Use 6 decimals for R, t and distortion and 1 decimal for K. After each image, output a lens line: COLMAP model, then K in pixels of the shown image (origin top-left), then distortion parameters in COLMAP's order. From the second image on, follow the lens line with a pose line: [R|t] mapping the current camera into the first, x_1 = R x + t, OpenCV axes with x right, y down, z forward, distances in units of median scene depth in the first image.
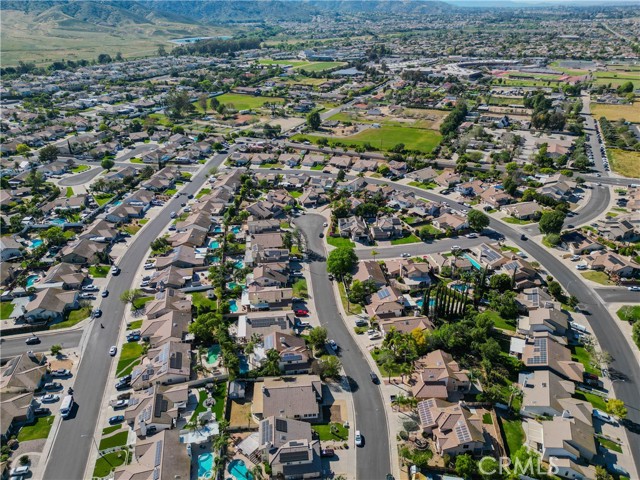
lens RADIAL K [[445.3, 0, 320.0], [0, 445.3, 240.0], [0, 0, 1]] dist [0.021760, -0.000762]
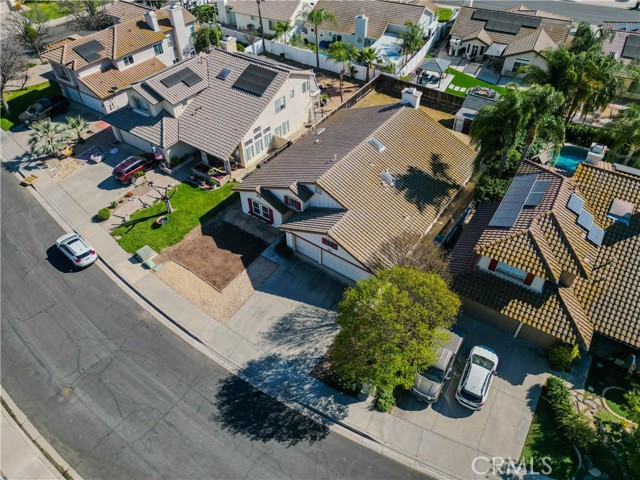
lens RADIAL K [[445.3, 0, 320.0], [0, 445.3, 240.0], [0, 0, 1]] dist [0.021760, -0.000762]
pose [[-0.647270, 0.542114, -0.535868, 0.118680], [-0.339226, 0.424687, 0.839385, 0.133583], [0.682618, 0.725089, -0.090988, 0.996737]]
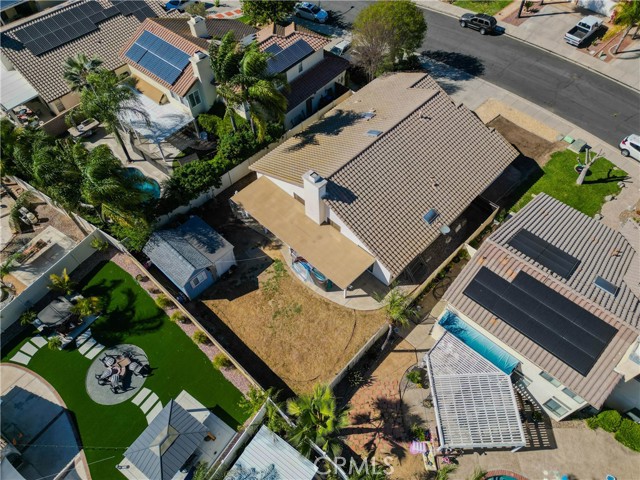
lens RADIAL K [[466.8, 0, 320.0], [0, 466.8, 240.0], [0, 0, 1]] dist [0.016084, -0.002163]
pose [[0.748843, -0.538220, 0.386721, -0.219916], [0.316343, 0.803026, 0.505051, 0.223078], [-0.582376, -0.255867, 0.771602, 0.762256]]
